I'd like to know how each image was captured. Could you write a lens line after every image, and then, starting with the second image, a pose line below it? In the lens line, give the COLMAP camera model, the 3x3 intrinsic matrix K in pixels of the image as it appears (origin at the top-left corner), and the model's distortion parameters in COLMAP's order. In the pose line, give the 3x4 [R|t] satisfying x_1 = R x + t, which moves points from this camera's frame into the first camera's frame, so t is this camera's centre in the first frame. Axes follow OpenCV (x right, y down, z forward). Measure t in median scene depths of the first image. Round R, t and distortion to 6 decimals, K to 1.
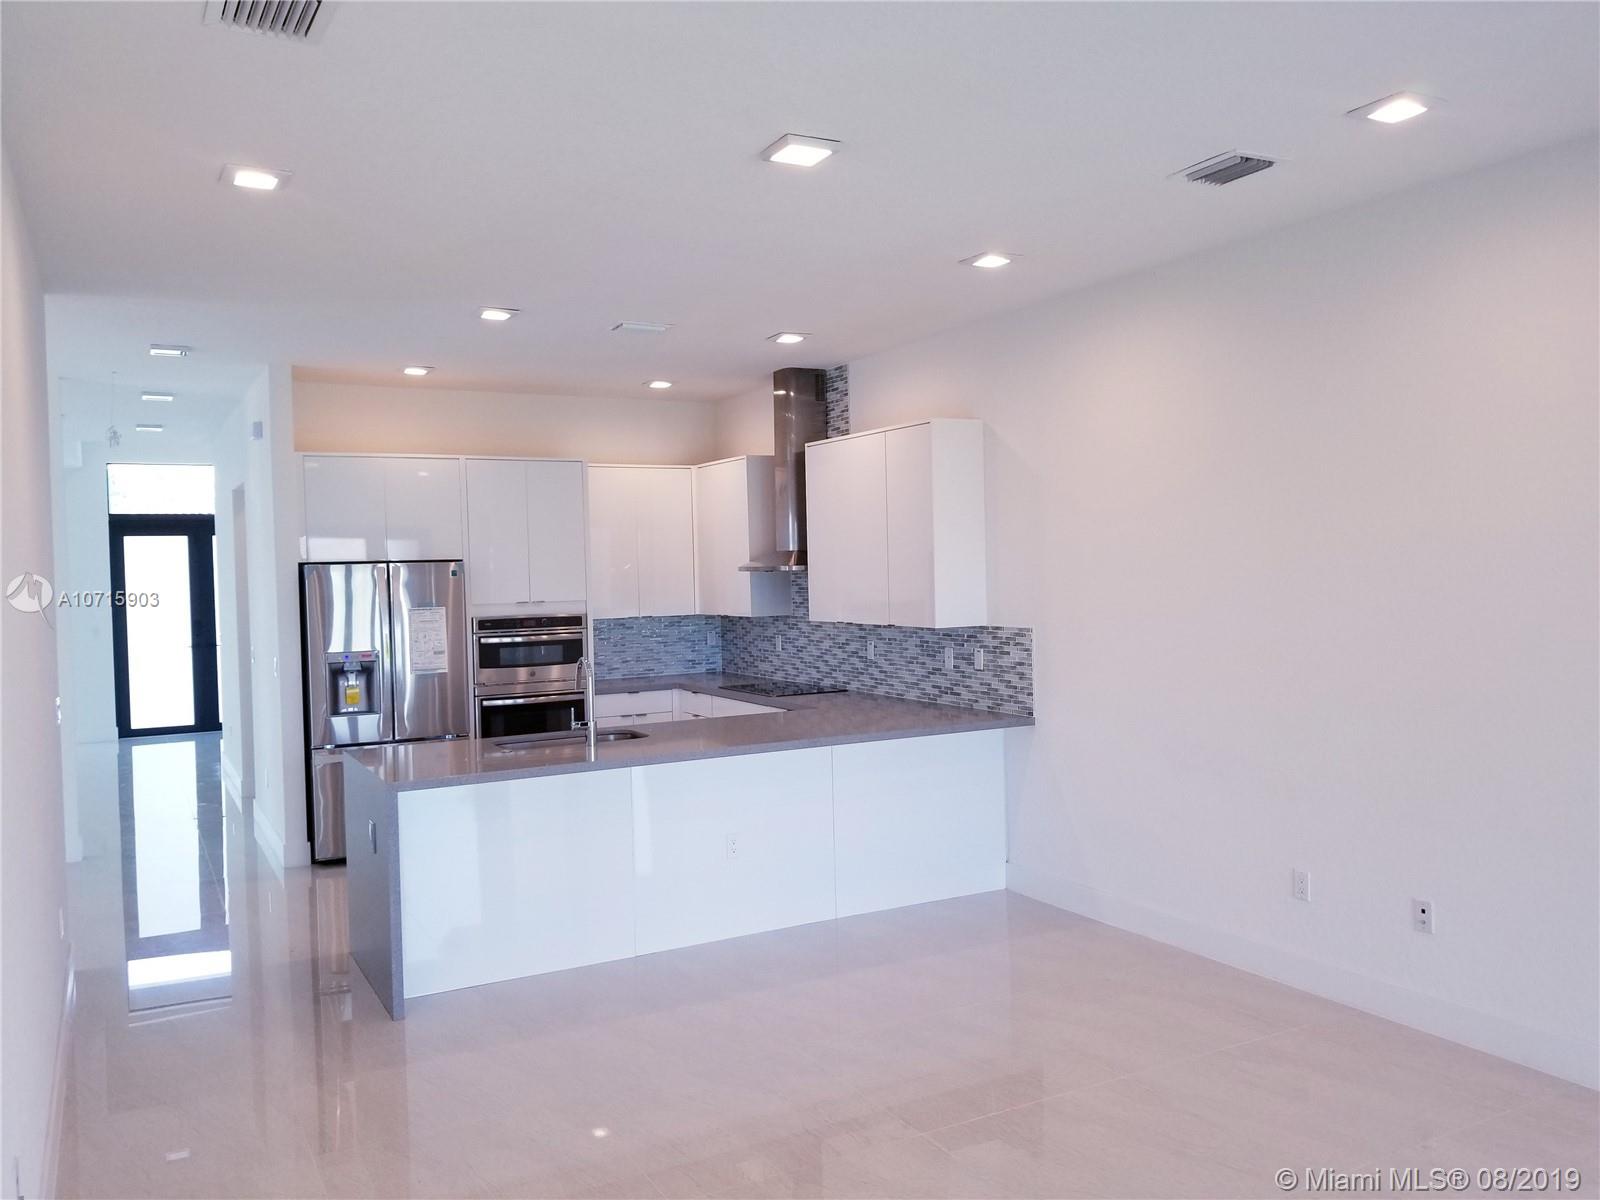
lens RADIAL K [[1268.9, 0, 805.4], [0, 1268.9, 604.7], [0, 0, 1]] dist [0.090316, -0.175329]
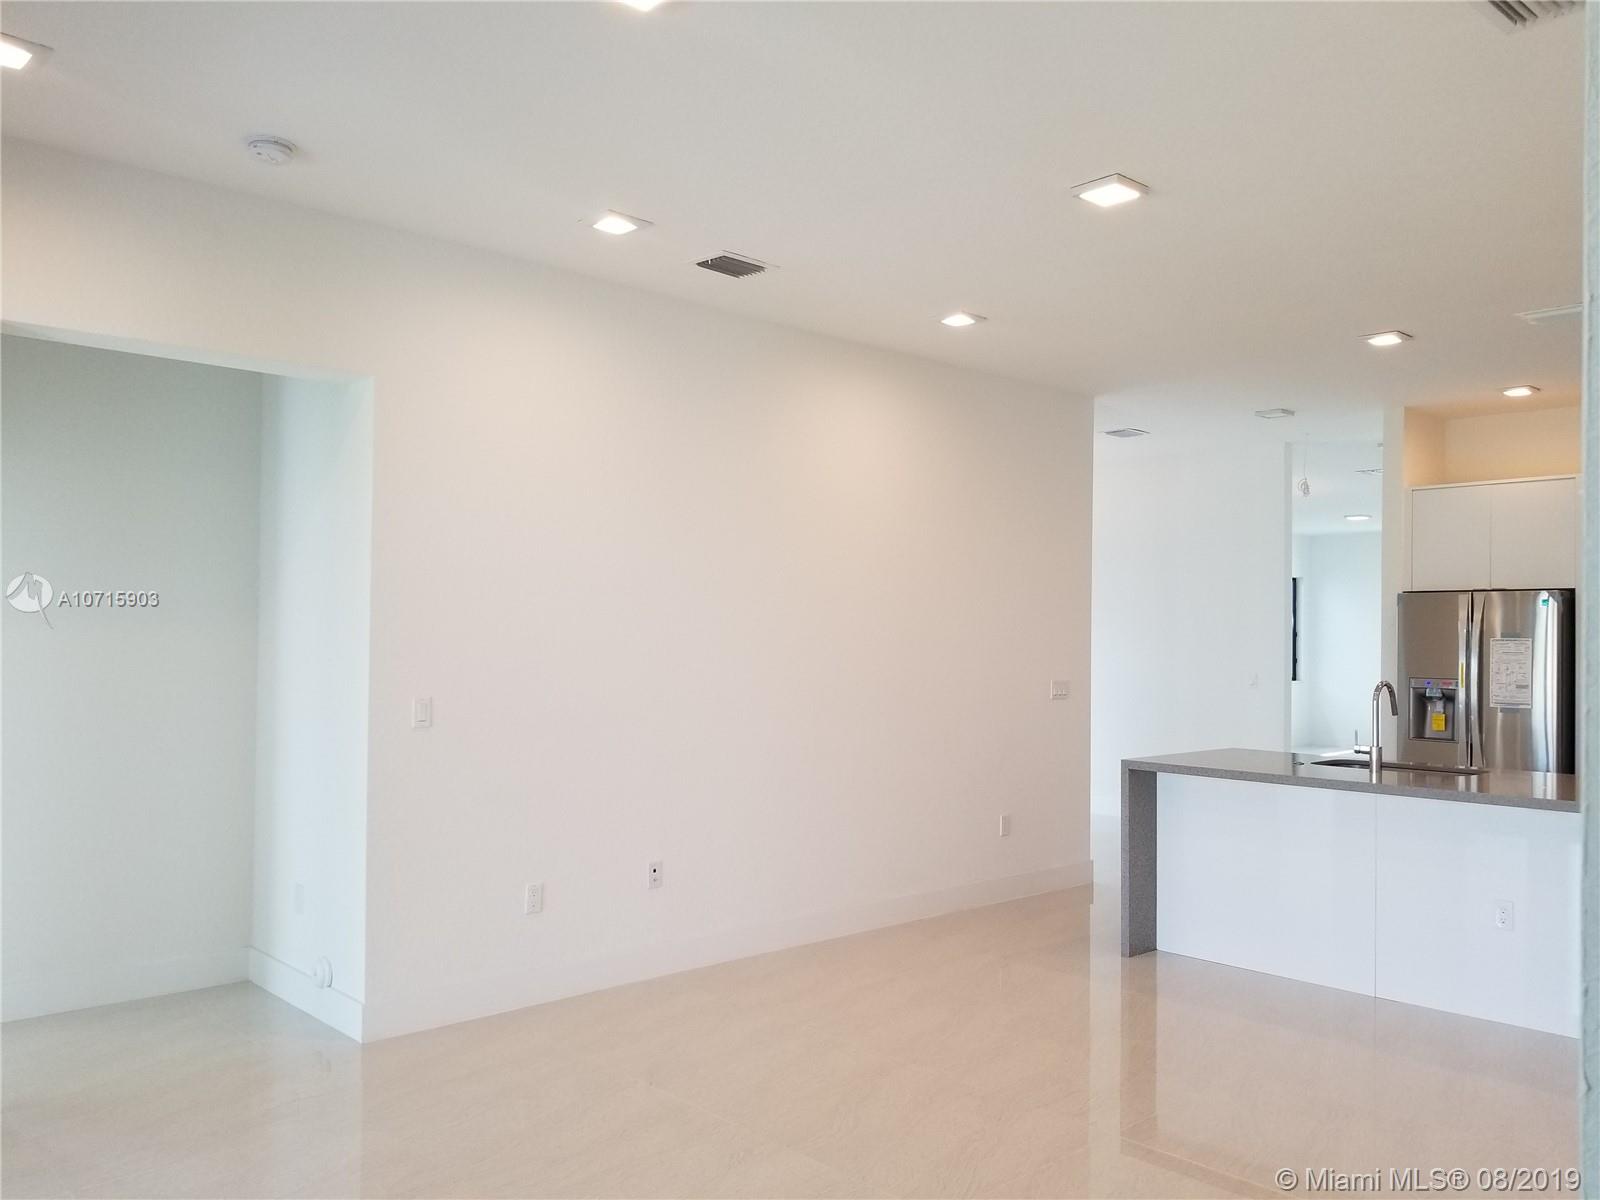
lens RADIAL K [[1268.9, 0, 805.4], [0, 1268.9, 604.7], [0, 0, 1]] dist [0.090316, -0.175329]
pose [[0.246874, 0.008987, -0.969006, 0.491099], [-0.042653, 0.999089, -0.001600, 0.000863], [0.968108, 0.041726, 0.247032, 0.238630]]
